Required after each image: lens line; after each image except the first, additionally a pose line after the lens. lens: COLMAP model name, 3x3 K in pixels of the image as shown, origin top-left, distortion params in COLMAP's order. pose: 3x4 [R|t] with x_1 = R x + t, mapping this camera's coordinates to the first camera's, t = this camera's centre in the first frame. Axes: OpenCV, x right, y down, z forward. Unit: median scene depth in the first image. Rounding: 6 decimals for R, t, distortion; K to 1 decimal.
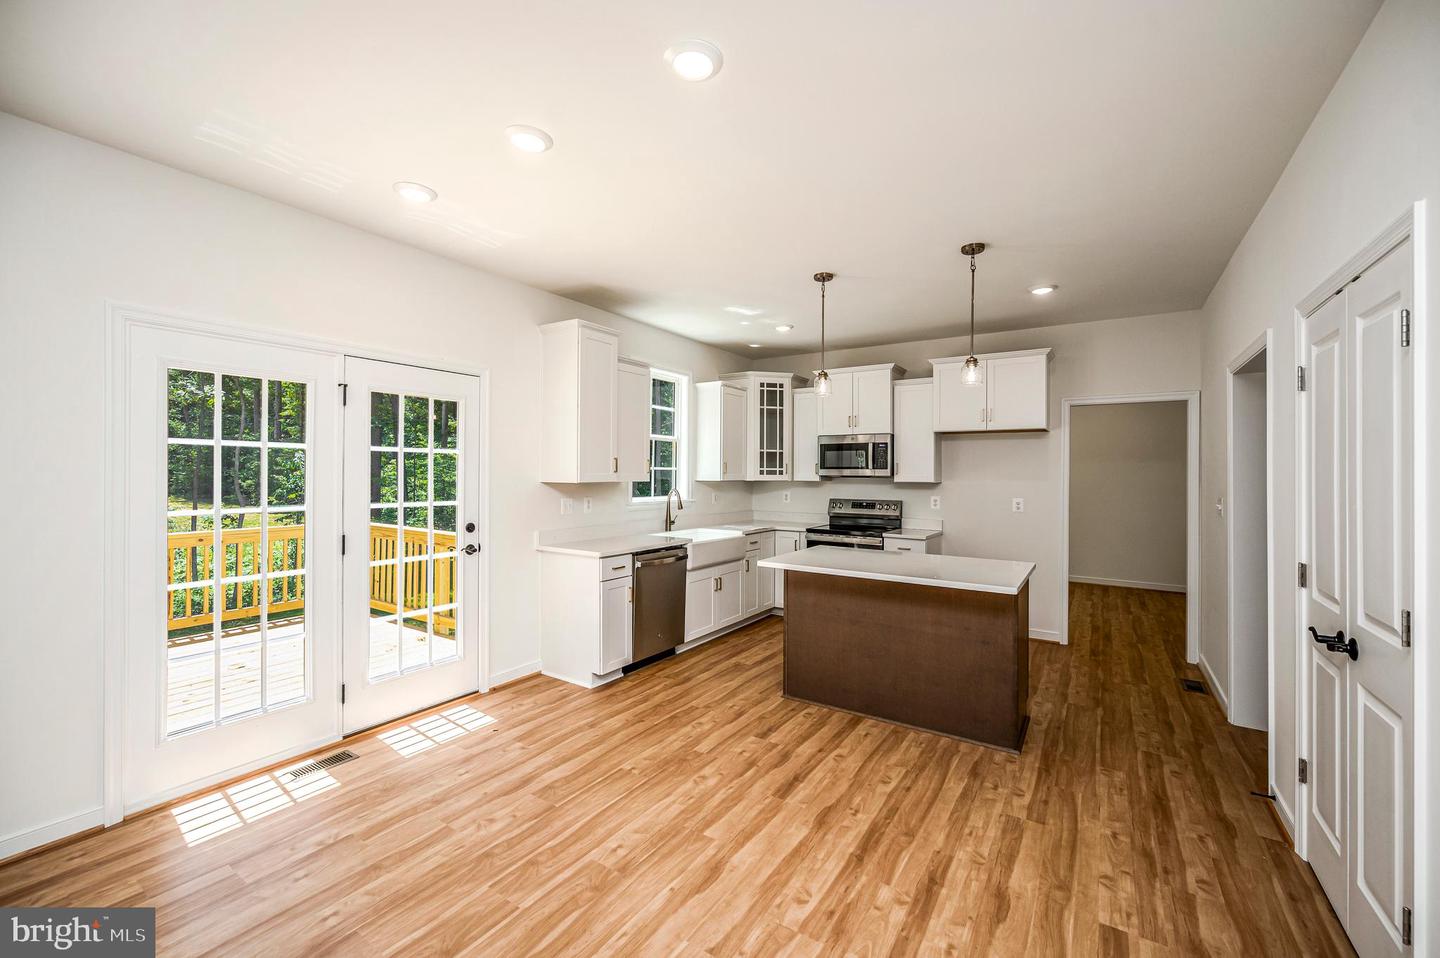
lens RADIAL K [[580.2, 0, 724.5], [0, 580.2, 456.3], [0, 0, 1]] dist [0.000474, 0.000068]
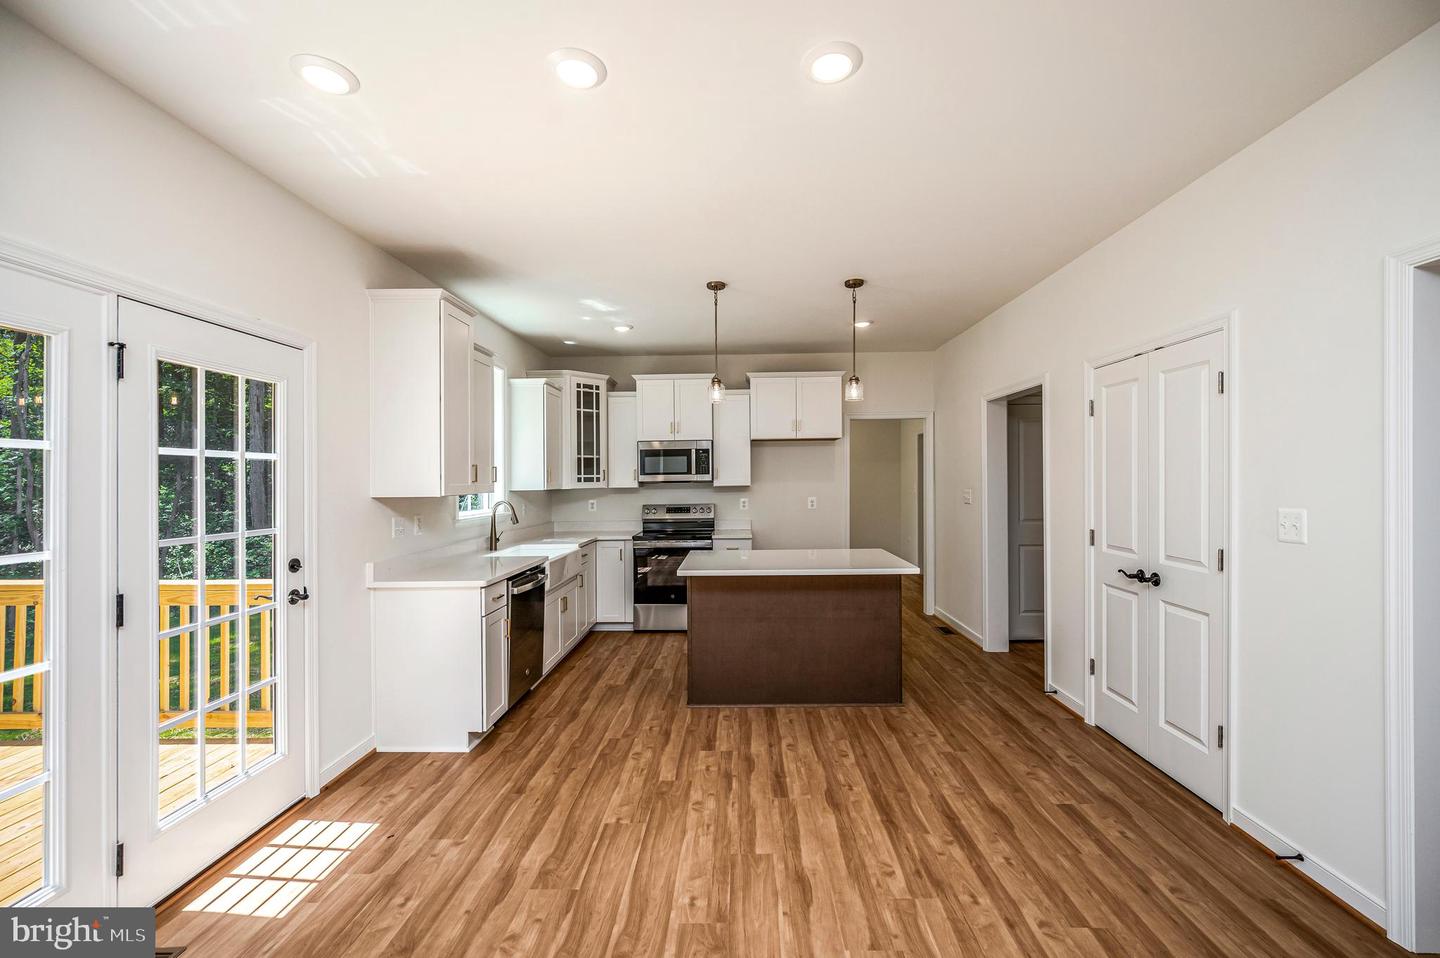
lens RADIAL K [[586.7, 0, 724.7], [0, 586.7, 460.6], [0, 0, 1]] dist [-0.001013, -0.000373]
pose [[0.847386, -0.003103, 0.530969, -0.377061], [0.005477, 0.999981, -0.002896, 0.001542], [-0.530950, 0.005362, 0.847386, 0.127681]]
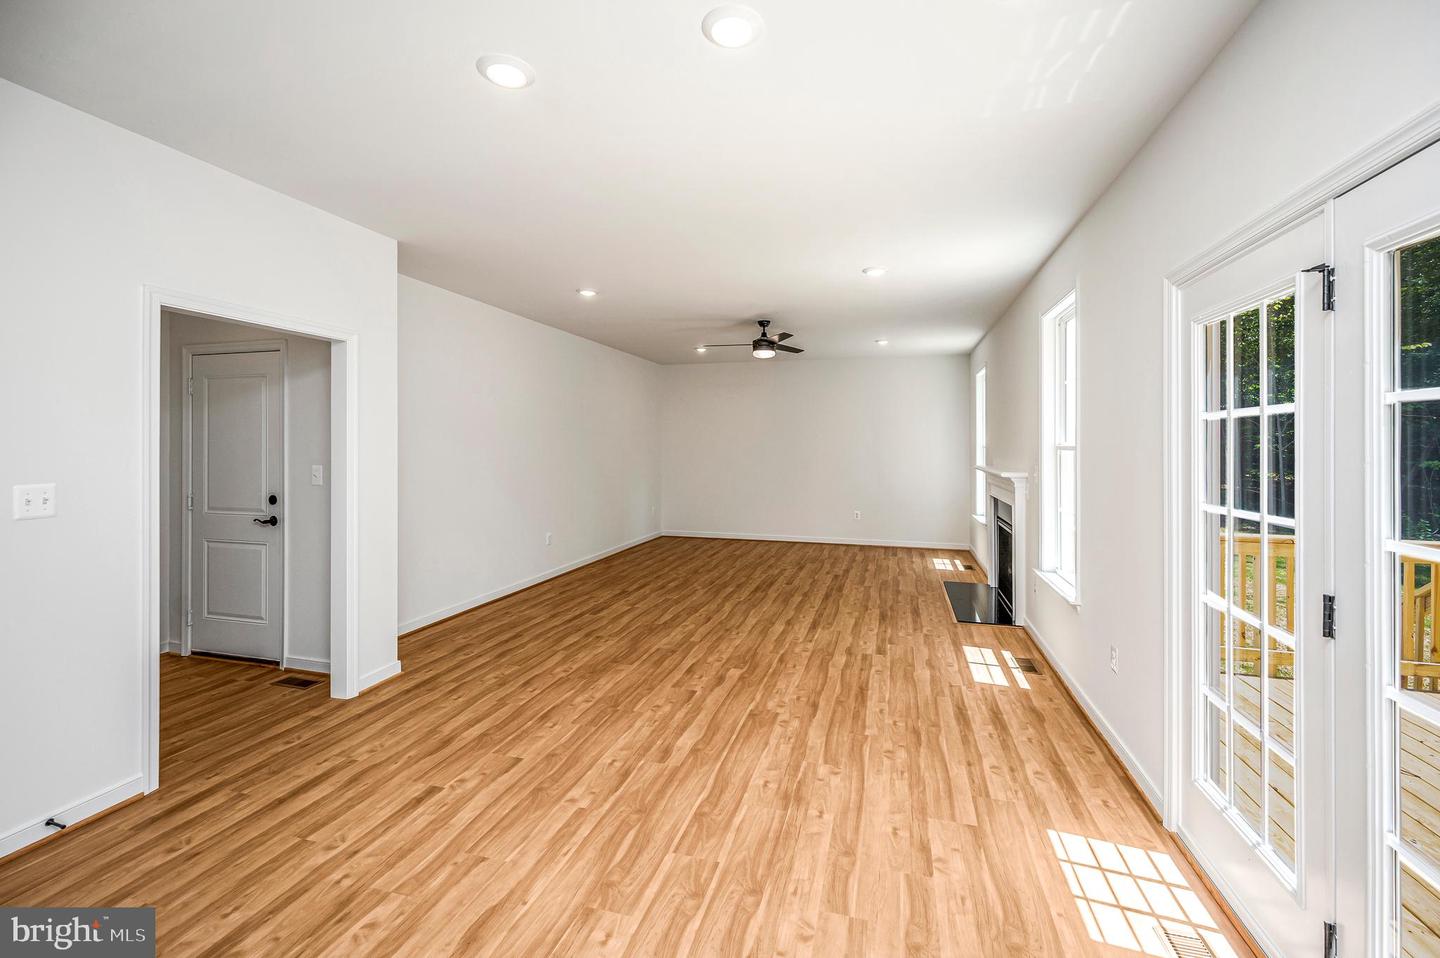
lens RADIAL K [[586.7, 0, 724.7], [0, 586.7, 460.6], [0, 0, 1]] dist [-0.001013, -0.000373]
pose [[-0.952490, -0.001932, -0.304563, -0.059483], [-0.000742, 0.999992, -0.004021, 0.030558], [0.304568, -0.003604, -0.952484, 1.087622]]
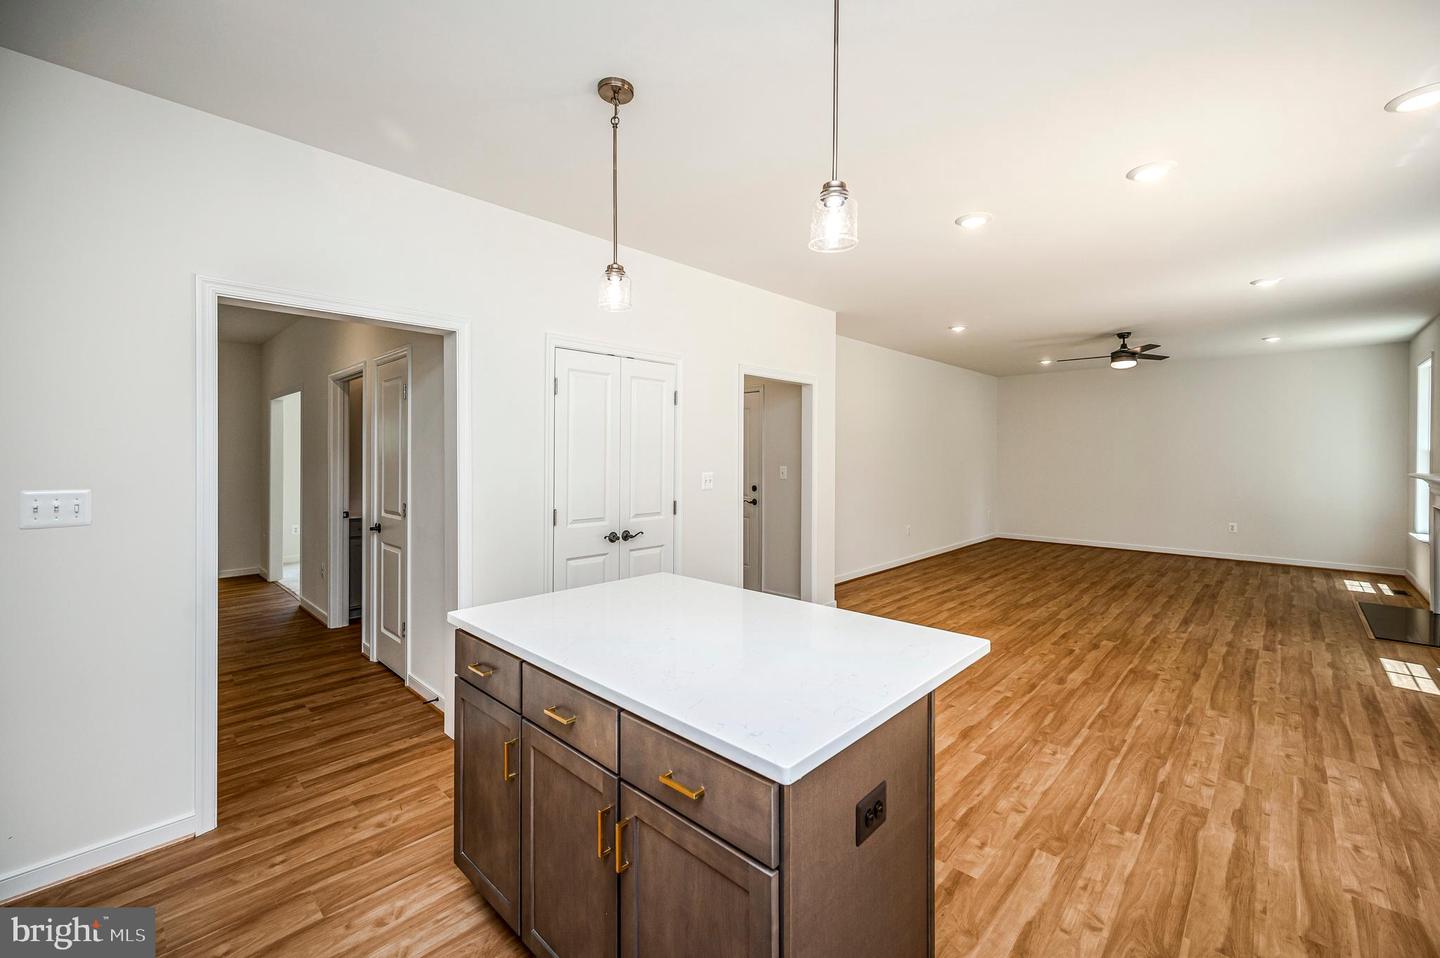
lens RADIAL K [[577.1, 0, 738.3], [0, 577.1, 470.0], [0, 0, 1]] dist [0.000770, 0.000217]
pose [[-0.986041, -0.010299, 0.166186, 0.172494], [-0.010294, 0.999947, 0.000889, 0.044921], [-0.166186, -0.000834, -0.986094, 1.423798]]
